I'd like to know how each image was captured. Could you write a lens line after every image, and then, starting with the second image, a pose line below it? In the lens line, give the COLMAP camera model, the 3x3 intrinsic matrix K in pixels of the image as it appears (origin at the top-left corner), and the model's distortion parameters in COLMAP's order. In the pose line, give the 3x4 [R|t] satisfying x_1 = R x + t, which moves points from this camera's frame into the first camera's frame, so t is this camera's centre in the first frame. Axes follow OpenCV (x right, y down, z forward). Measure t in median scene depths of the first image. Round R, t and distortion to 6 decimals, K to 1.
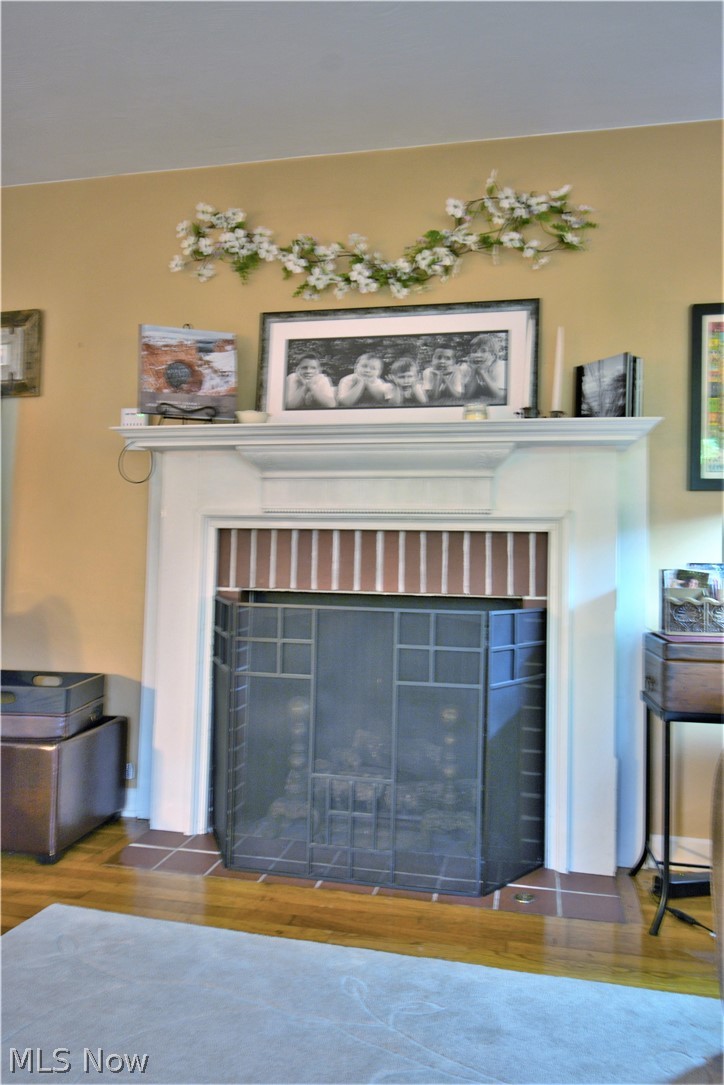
lens RADIAL K [[752.9, 0, 360.8], [0, 752.9, 547.1], [0, 0, 1]] dist [-0.002440, -0.000915]
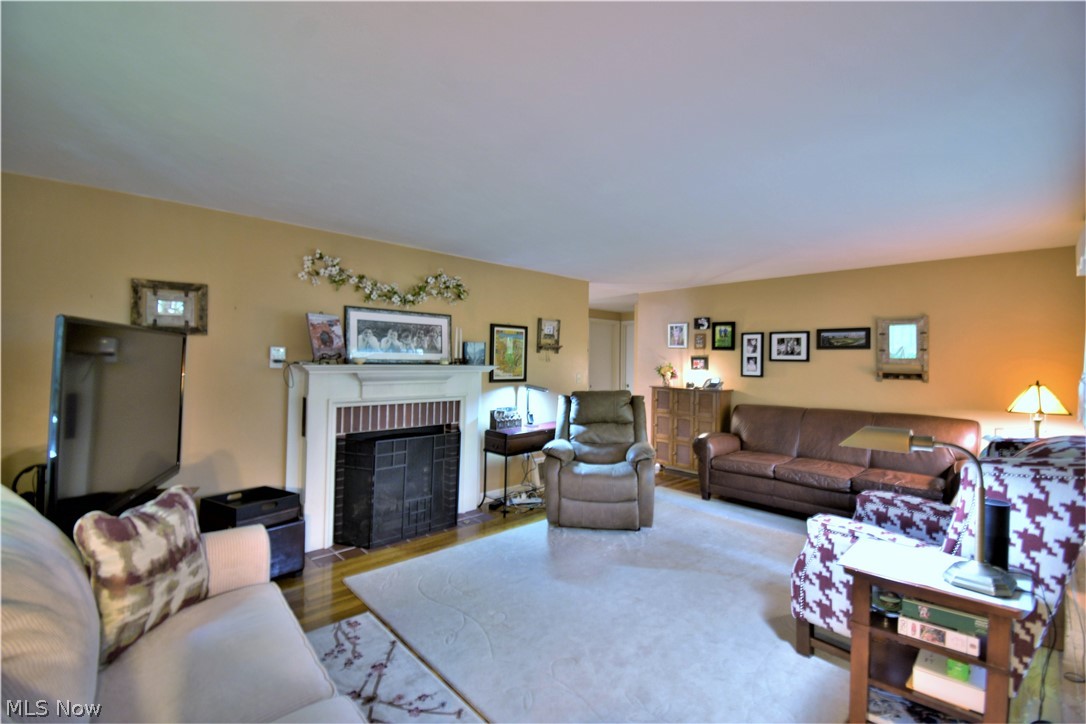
lens RADIAL K [[496.5, 0, 542.1], [0, 496.5, 356.6], [0, 0, 1]] dist [0.008396, -0.000170]
pose [[0.553072, -0.017165, 0.832957, -1.084934], [-0.034006, 0.998489, 0.043156, -0.260745], [-0.832439, -0.052194, 0.551653, -0.298136]]
